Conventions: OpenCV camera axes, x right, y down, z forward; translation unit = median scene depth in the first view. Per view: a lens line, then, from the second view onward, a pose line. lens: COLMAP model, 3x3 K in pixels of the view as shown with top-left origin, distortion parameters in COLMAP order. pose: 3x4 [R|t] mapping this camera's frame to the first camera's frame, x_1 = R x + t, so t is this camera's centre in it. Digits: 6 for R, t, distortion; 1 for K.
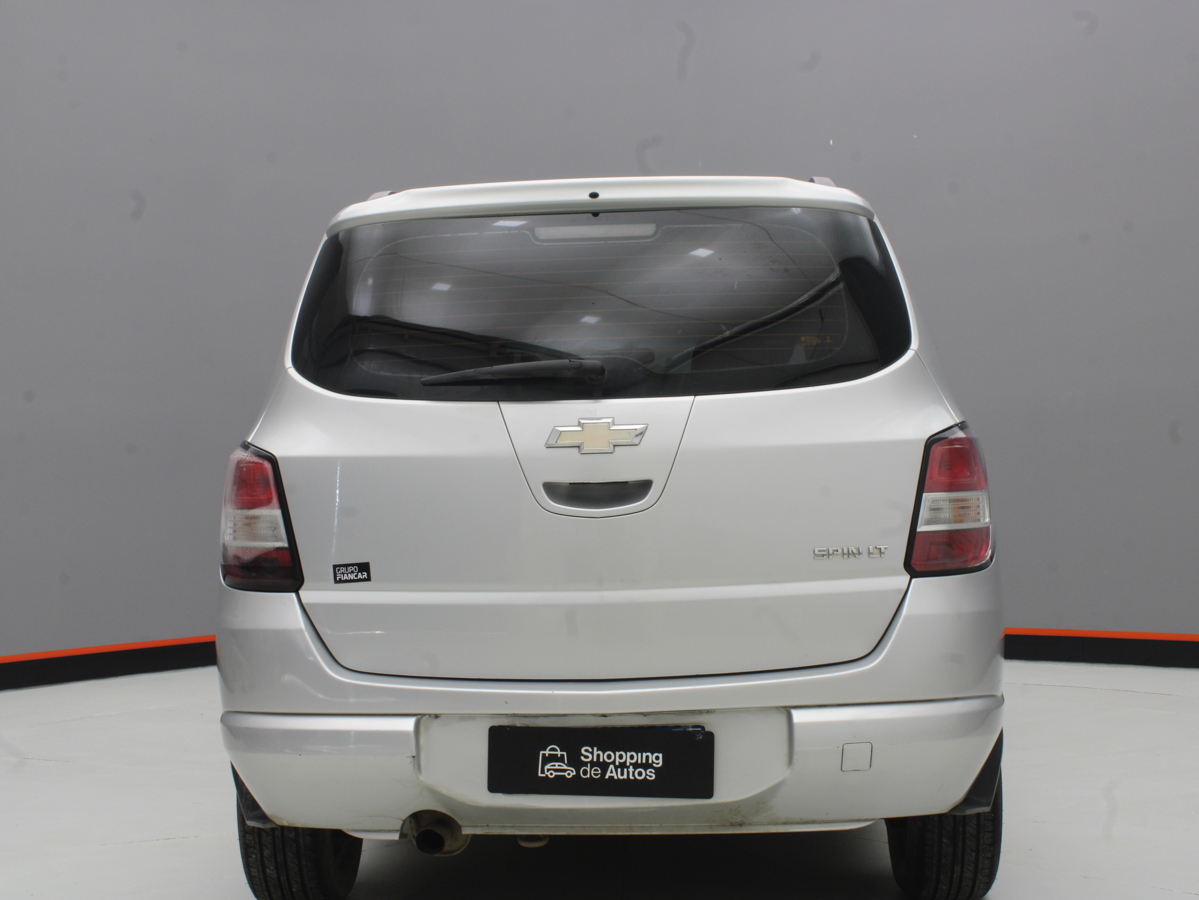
lens RADIAL K [[1829.4, 0, 602.2], [0, 1829.4, 380.8], [0, 0, 1]] dist [-0.062802, 0.000000]
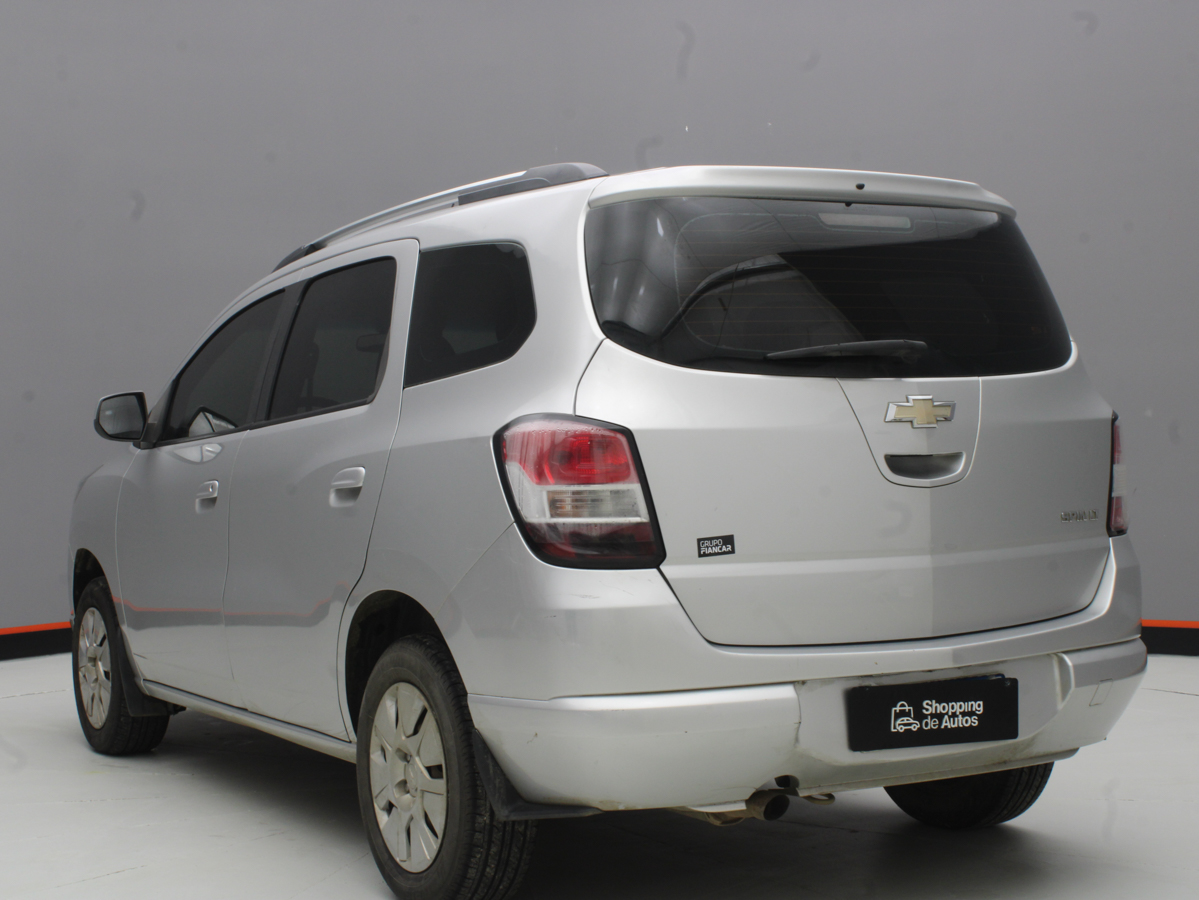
lens RADIAL K [[1829.4, 0, 552.7], [0, 1829.4, 394.9], [0, 0, 1]] dist [-0.062802, 0.000000]
pose [[0.856306, 0.017286, 0.516179, -0.734862], [-0.017741, 0.999834, -0.004052, 0.028329], [-0.516163, -0.005688, 0.856471, 0.191688]]
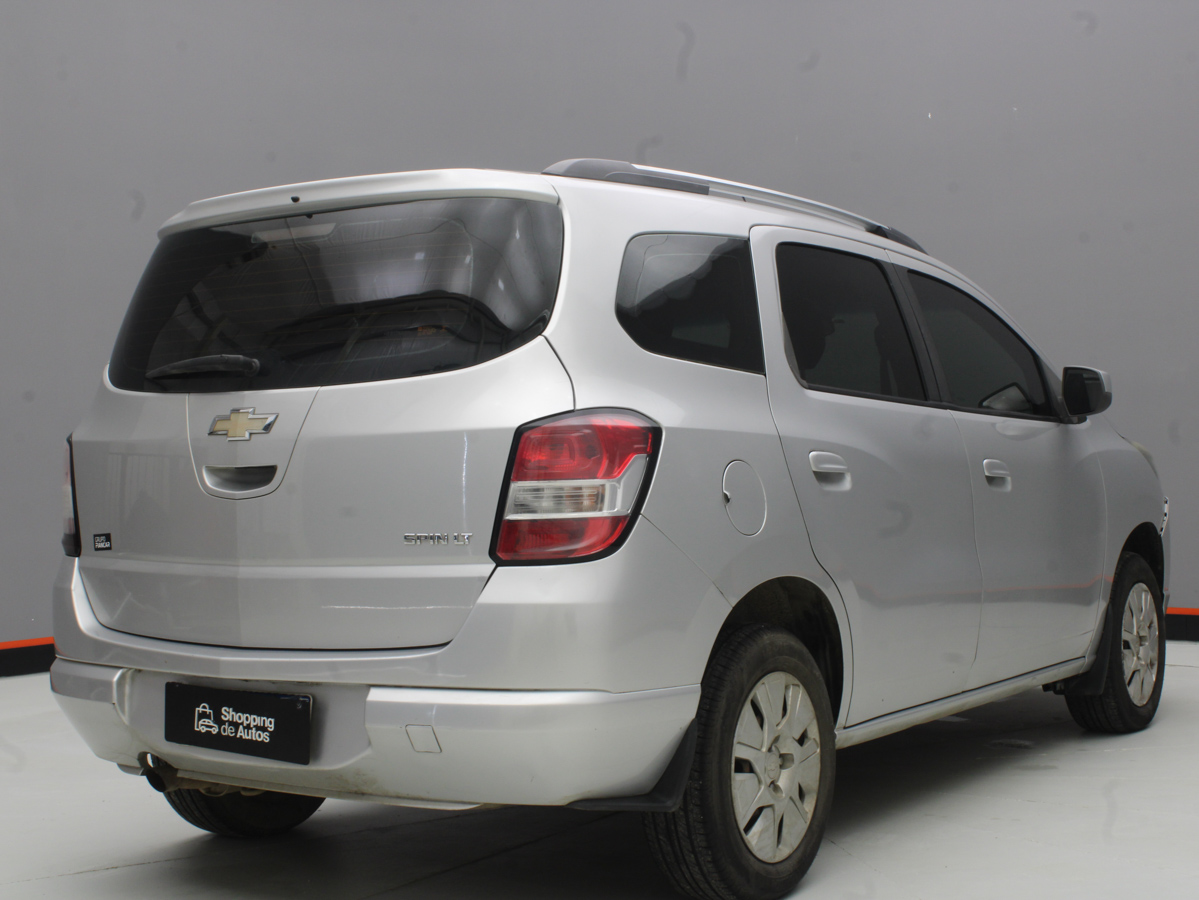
lens RADIAL K [[1829.4, 0, 694.6], [0, 1829.4, 394.4], [0, 0, 1]] dist [-0.062802, 0.000000]
pose [[0.866865, -0.009201, -0.498458, 0.764620], [0.023837, 0.999451, 0.023005, -0.006070], [0.497973, -0.031824, 0.866608, 0.192332]]
